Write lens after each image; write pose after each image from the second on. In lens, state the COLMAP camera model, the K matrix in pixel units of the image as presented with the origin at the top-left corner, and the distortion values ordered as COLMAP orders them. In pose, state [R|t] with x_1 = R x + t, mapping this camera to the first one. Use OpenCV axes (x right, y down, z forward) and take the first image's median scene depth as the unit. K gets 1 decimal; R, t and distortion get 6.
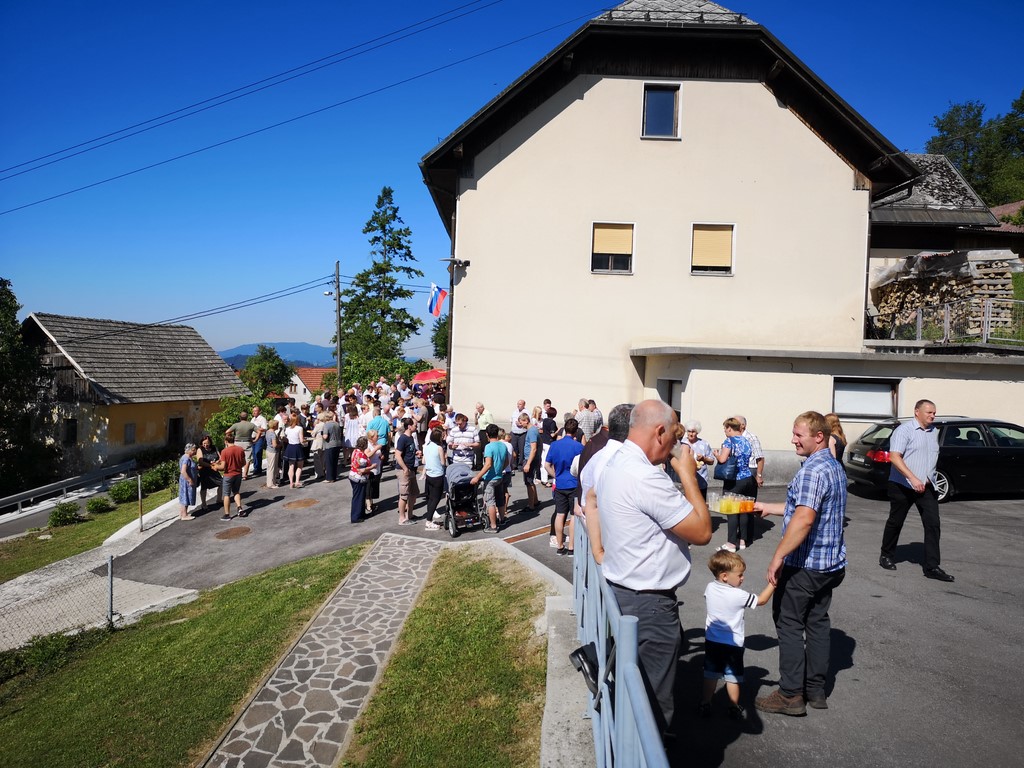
lens RADIAL K [[789.7, 0, 512.1], [0, 789.7, 383.7], [0, 0, 1]] dist [0.065916, -0.067343]
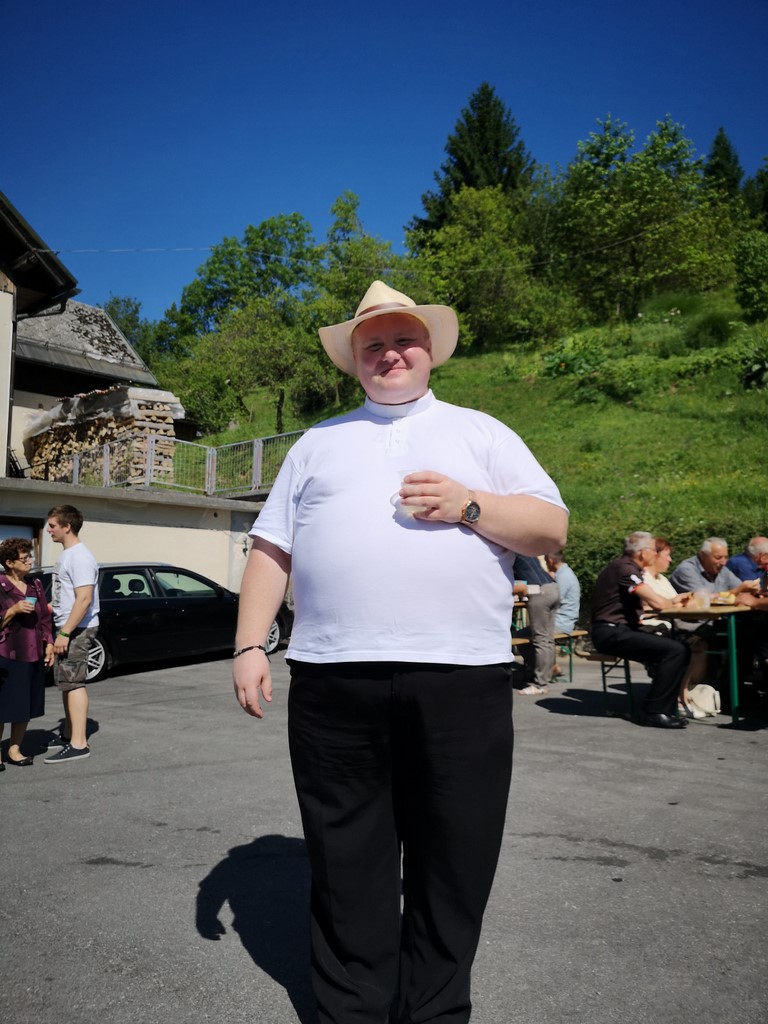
lens RADIAL K [[789.7, 0, 383.9], [0, 789.7, 510.6], [0, 0, 1]] dist [0.065916, -0.067343]
pose [[0.676508, 0.041735, 0.735252, 0.124755], [0.027592, 0.996255, -0.081937, 0.042639], [-0.735918, 0.075718, 0.672823, 0.221324]]
